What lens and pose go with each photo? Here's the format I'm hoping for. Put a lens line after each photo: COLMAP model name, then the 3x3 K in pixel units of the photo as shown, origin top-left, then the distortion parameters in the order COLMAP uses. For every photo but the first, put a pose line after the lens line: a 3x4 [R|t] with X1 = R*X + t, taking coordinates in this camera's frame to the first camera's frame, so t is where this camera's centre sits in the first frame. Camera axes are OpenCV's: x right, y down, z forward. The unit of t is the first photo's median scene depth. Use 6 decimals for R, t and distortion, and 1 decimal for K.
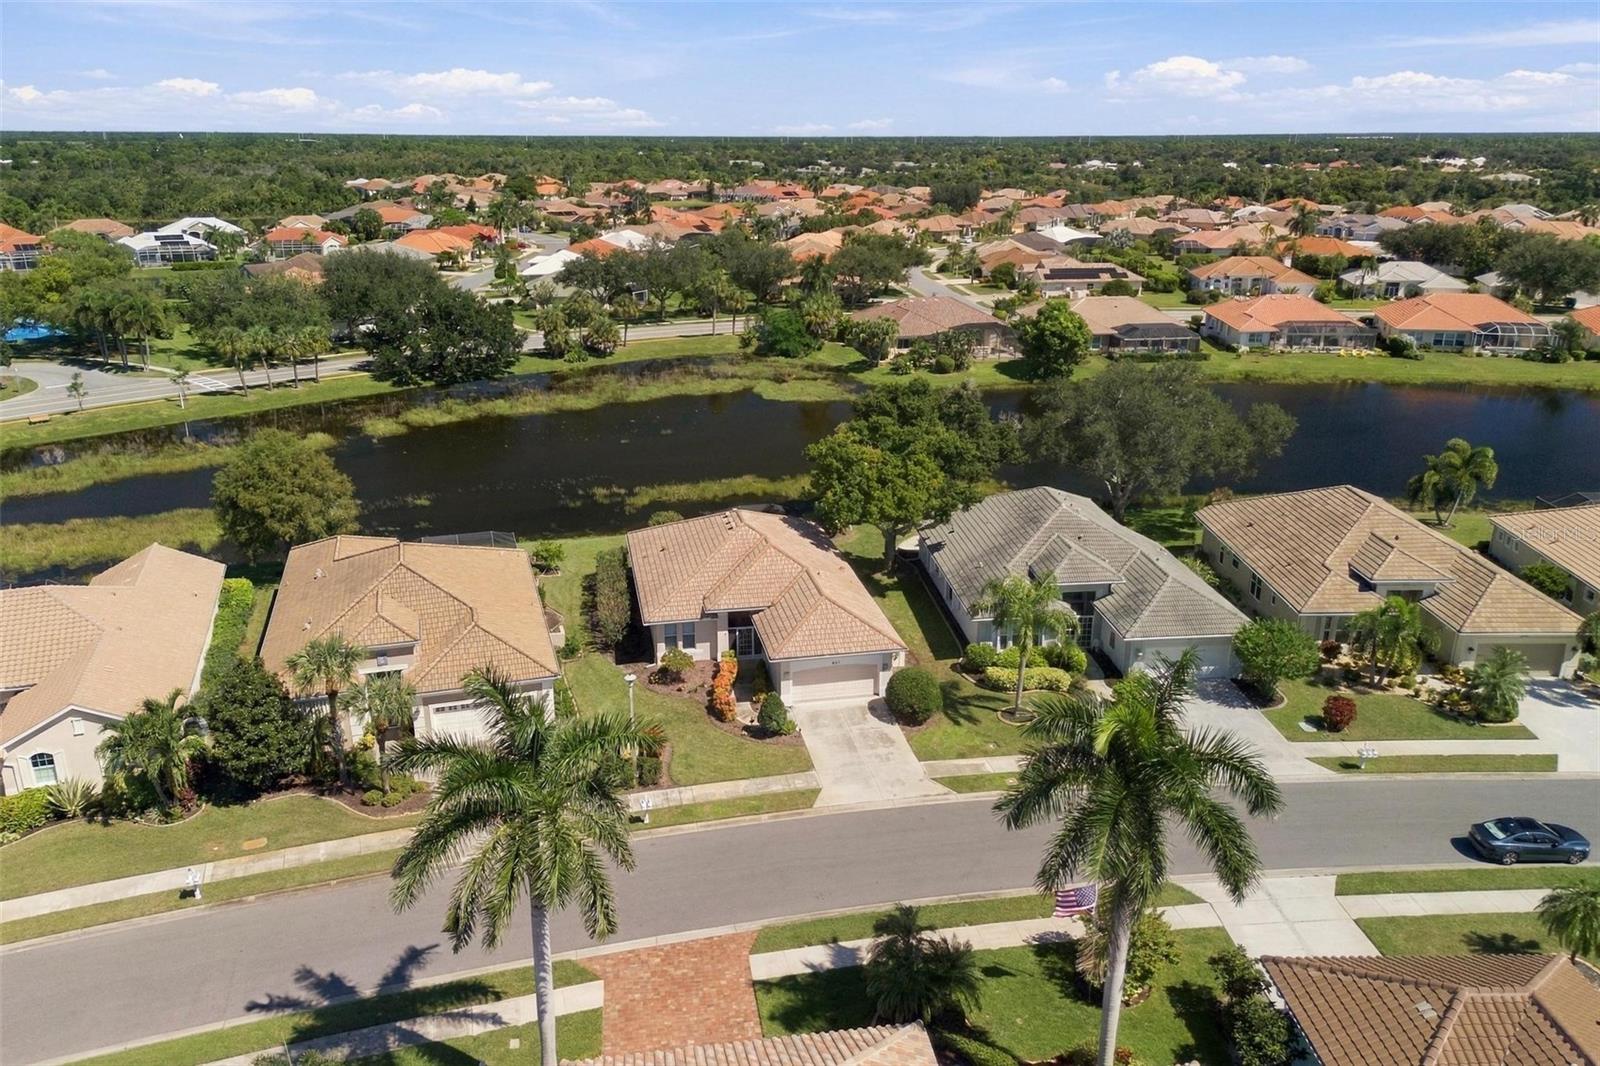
lens RADIAL K [[1175.4, 0, 800.0], [0, 1175.4, 533.0], [0, 0, 1]] dist [0.064829, -0.063252]
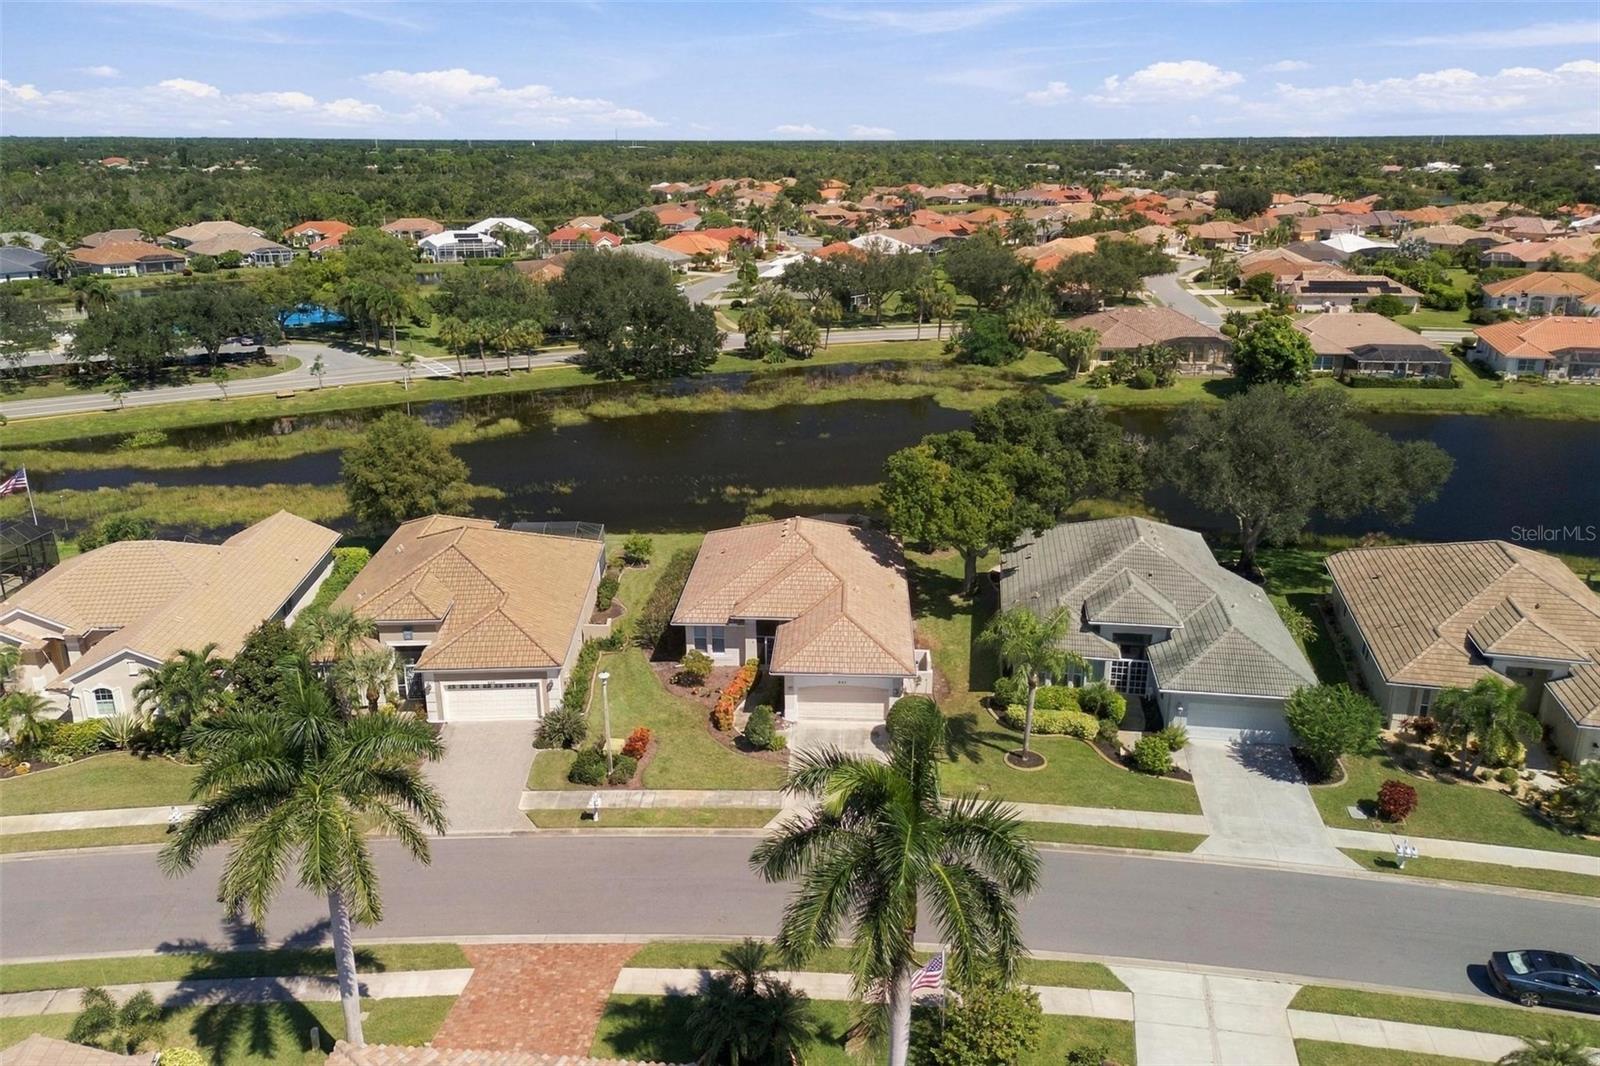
lens RADIAL K [[1175.4, 0, 800.0], [0, 1175.4, 533.0], [0, 0, 1]] dist [0.064829, -0.063252]
pose [[0.968843, 0.074786, -0.236116, 0.119049], [-0.075476, 0.997129, 0.006128, -0.008605], [0.235896, 0.011884, 0.971706, 0.027062]]
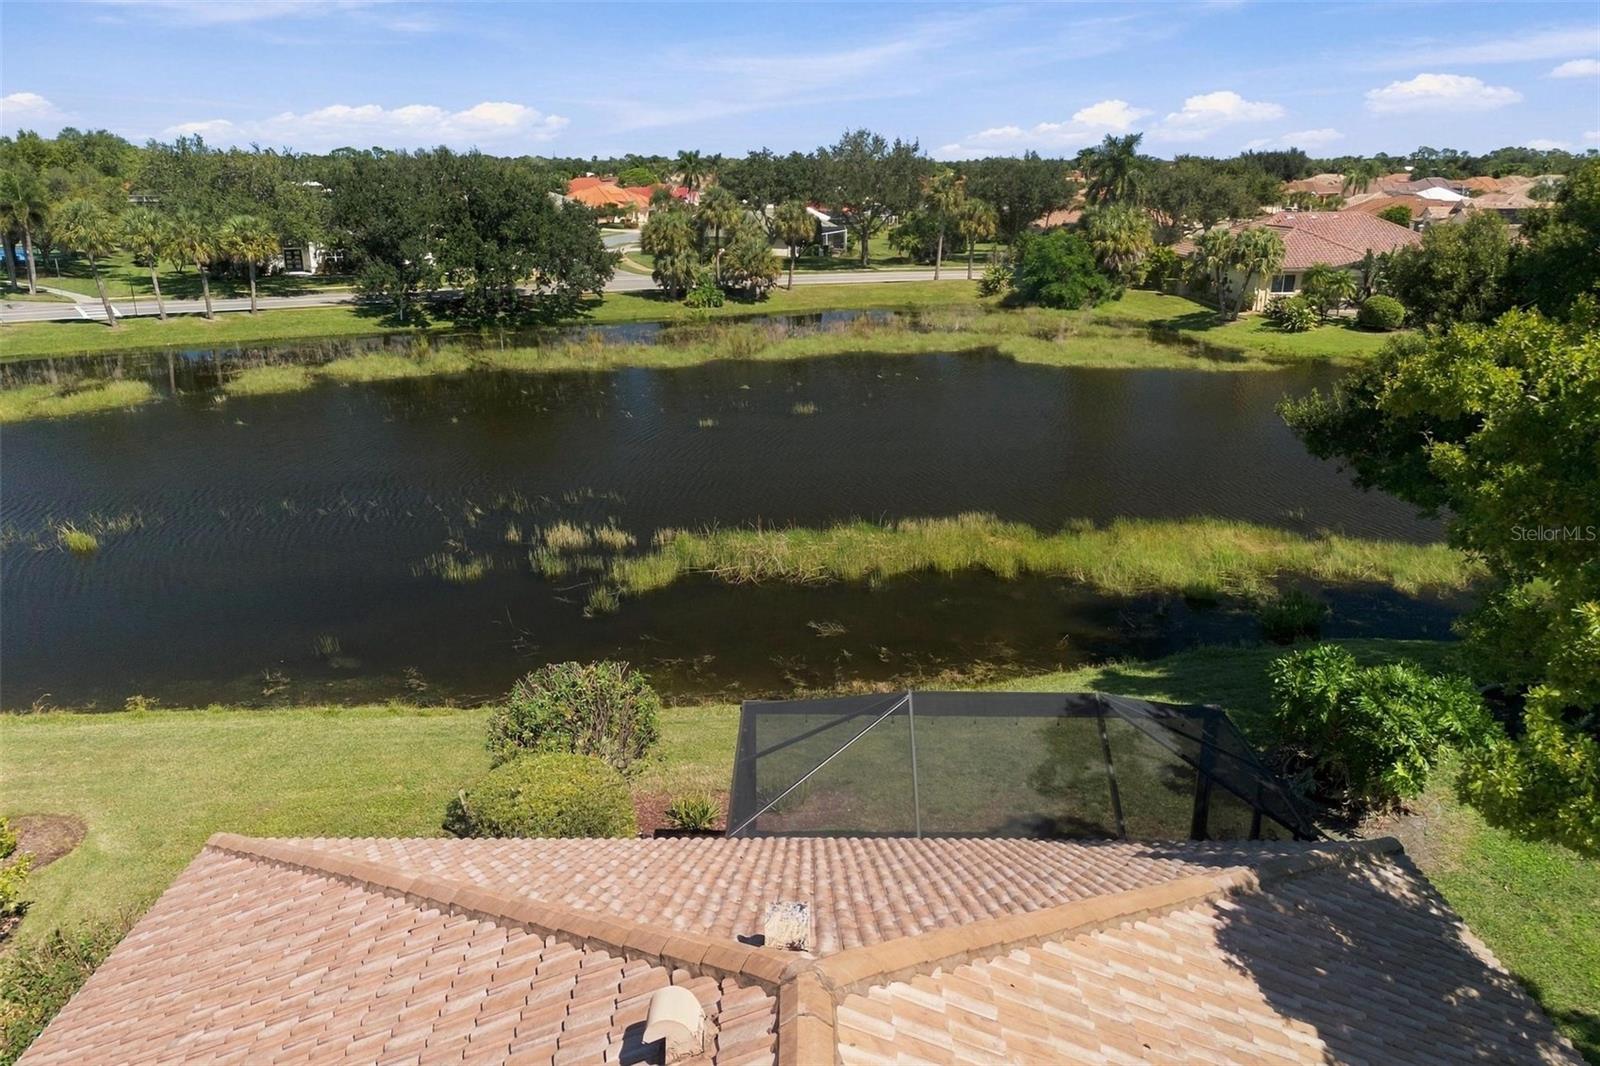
lens RADIAL K [[1175.4, 0, 800.0], [0, 1175.4, 533.0], [0, 0, 1]] dist [0.064829, -0.063252]
pose [[0.979398, 0.059152, -0.193080, -0.025437], [-0.063630, 0.997828, -0.017066, -0.031683], [0.191652, 0.029000, 0.981034, 0.601523]]
